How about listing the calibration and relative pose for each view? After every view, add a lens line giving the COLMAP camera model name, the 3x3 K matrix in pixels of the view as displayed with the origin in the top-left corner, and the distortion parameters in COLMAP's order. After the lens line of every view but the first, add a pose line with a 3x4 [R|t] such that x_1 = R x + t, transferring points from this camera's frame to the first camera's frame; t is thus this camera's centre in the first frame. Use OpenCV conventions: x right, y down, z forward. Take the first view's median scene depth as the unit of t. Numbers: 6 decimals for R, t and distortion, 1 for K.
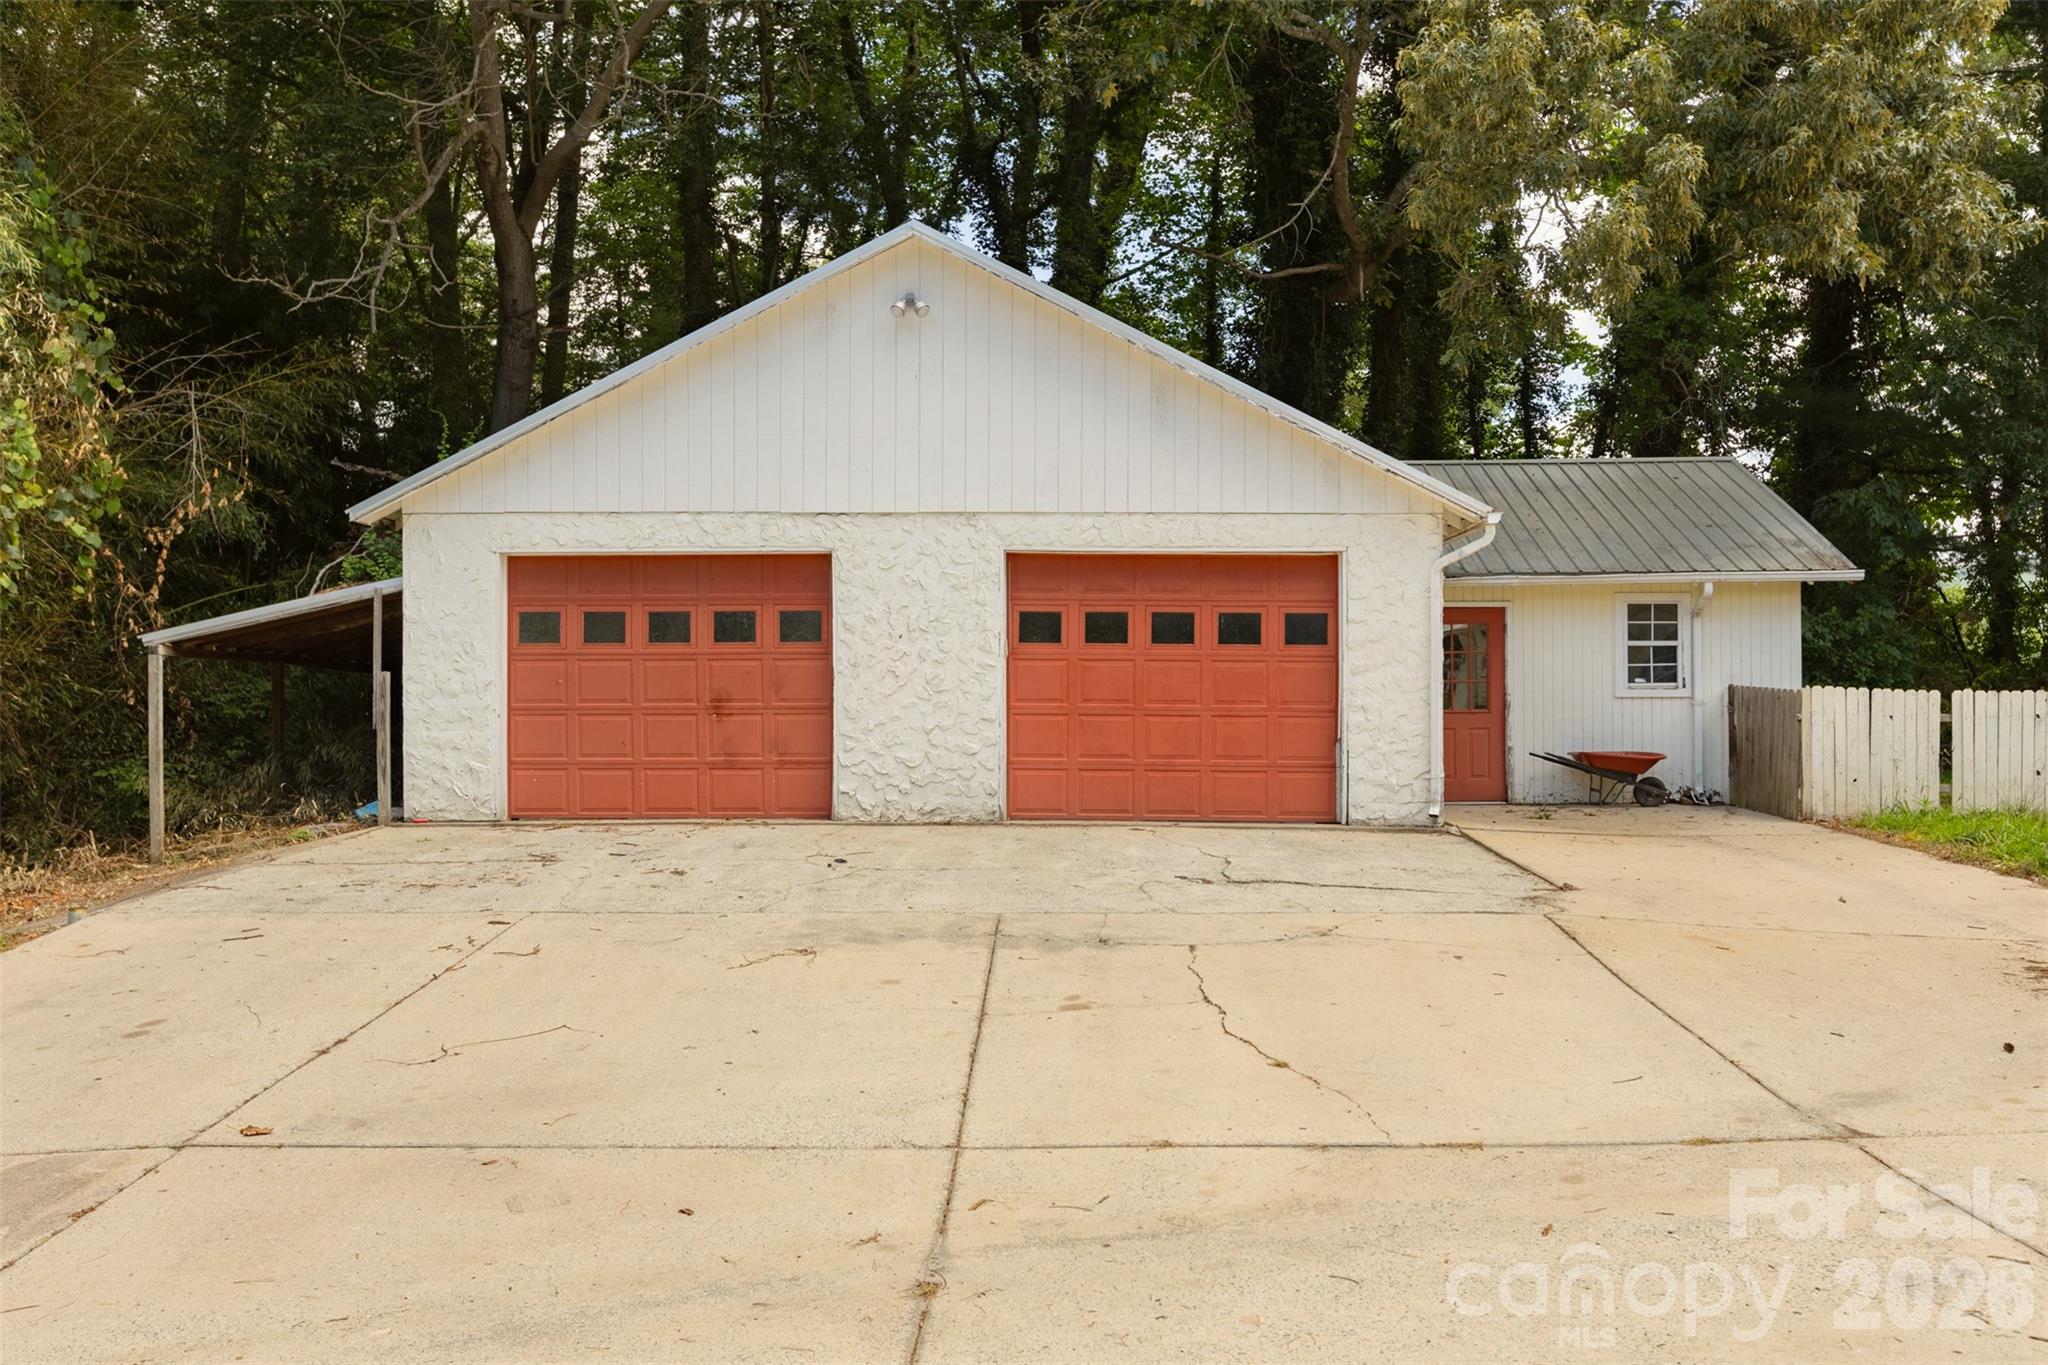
lens RADIAL K [[1794.0, 0, 1031.2], [0, 1794.0, 682.7], [0, 0, 1]] dist [-0.004039, -0.001382]
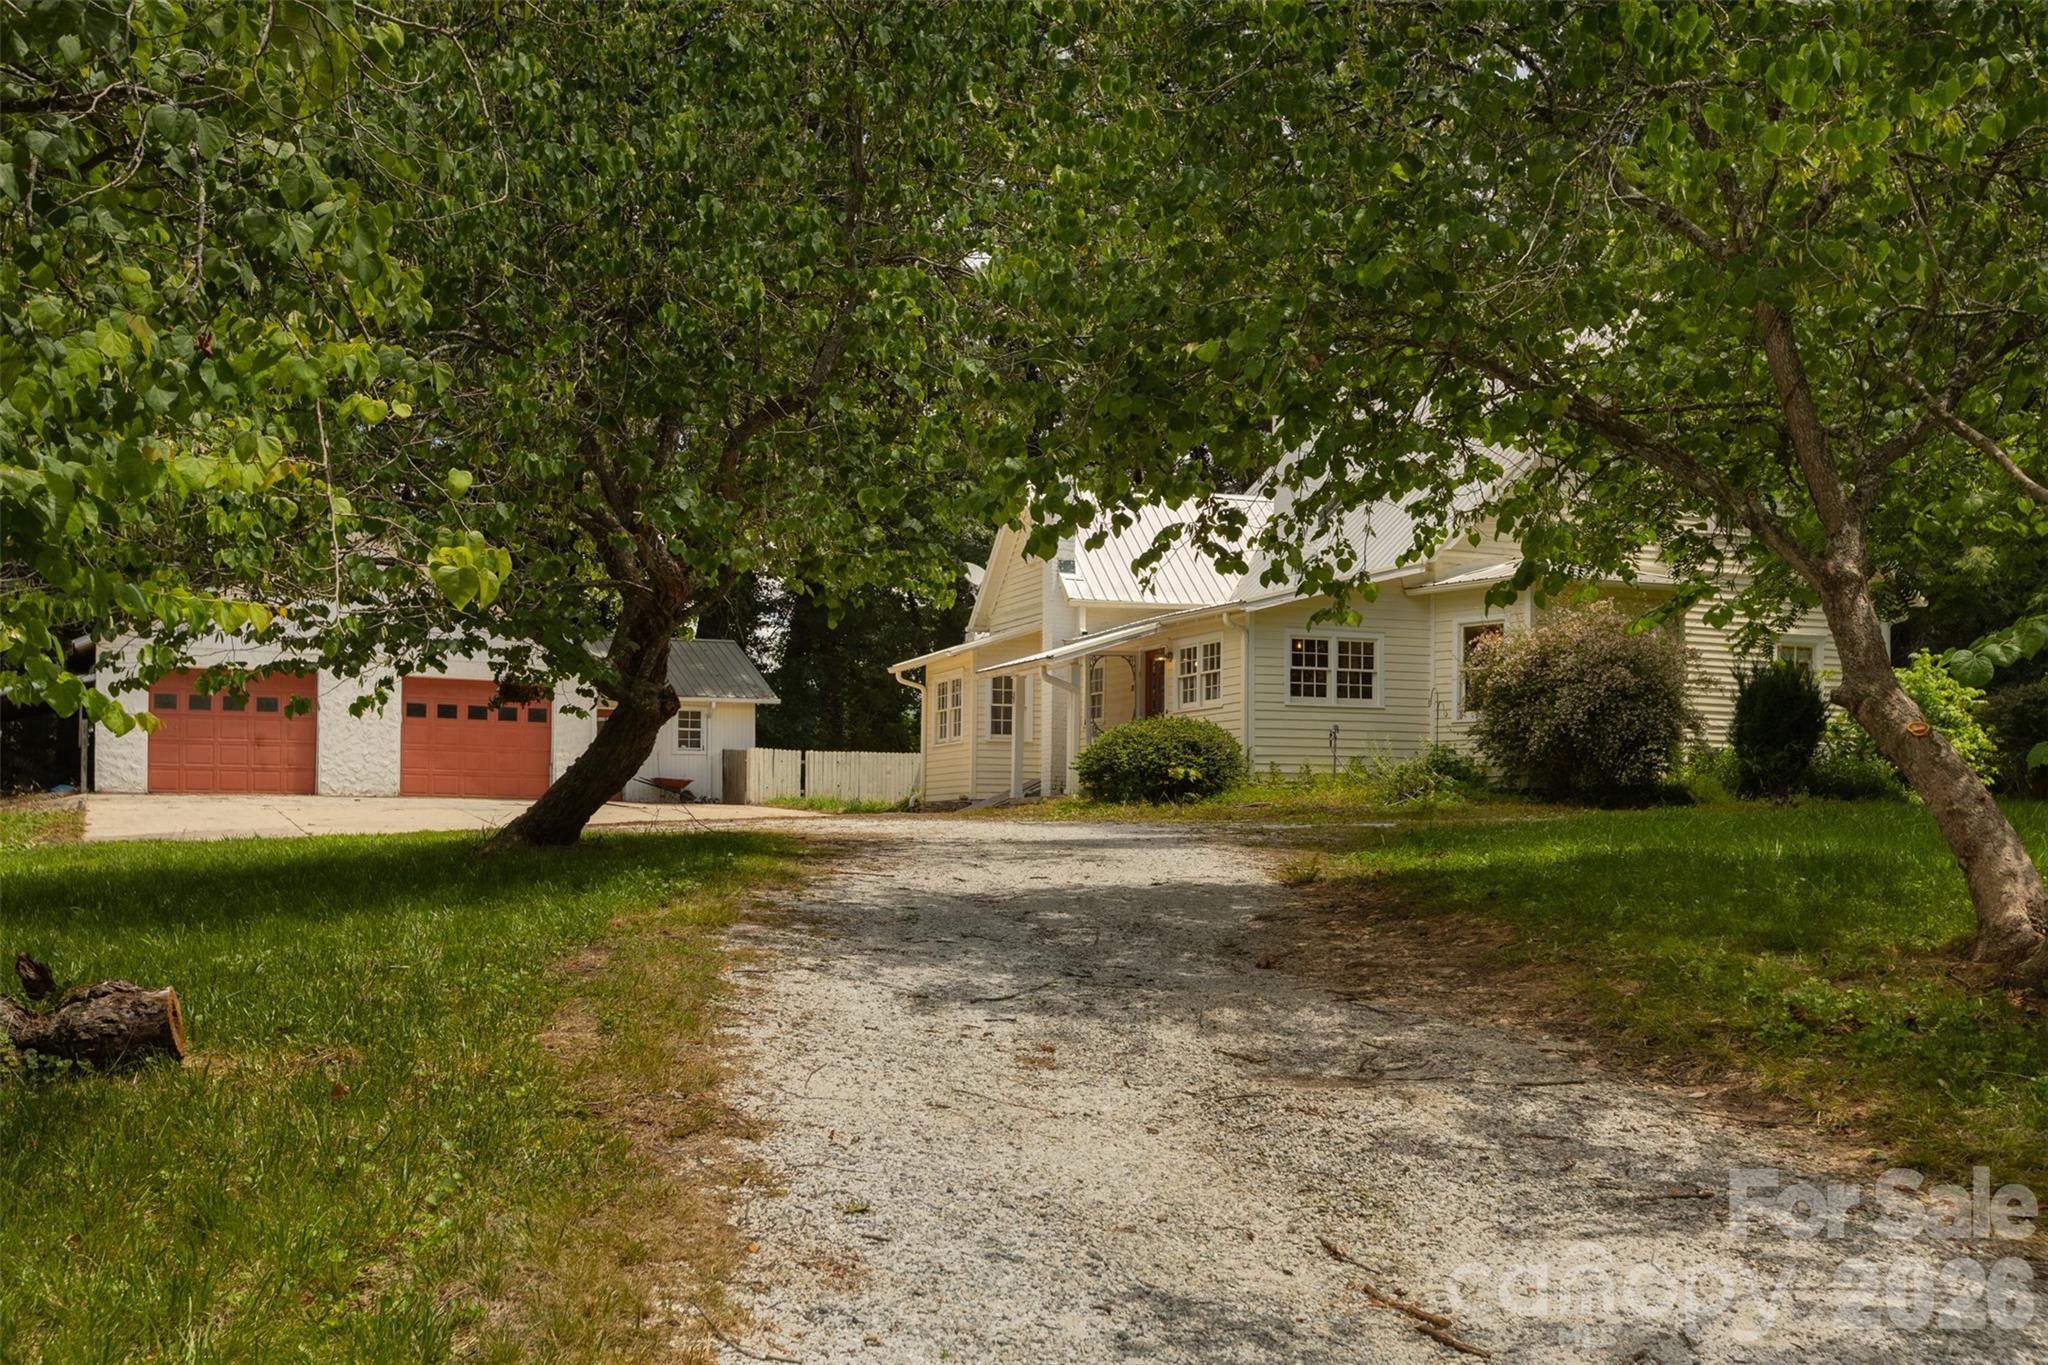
lens RADIAL K [[1984.0, 0, 1032.4], [0, 1984.0, 699.8], [0, 0, 1]] dist [0.019221, 0.000000]
pose [[0.891999, 0.040056, 0.450259, -0.420122], [-0.015784, 0.998219, -0.057534, 0.084981], [-0.451761, 0.044213, 0.891043, -1.523750]]
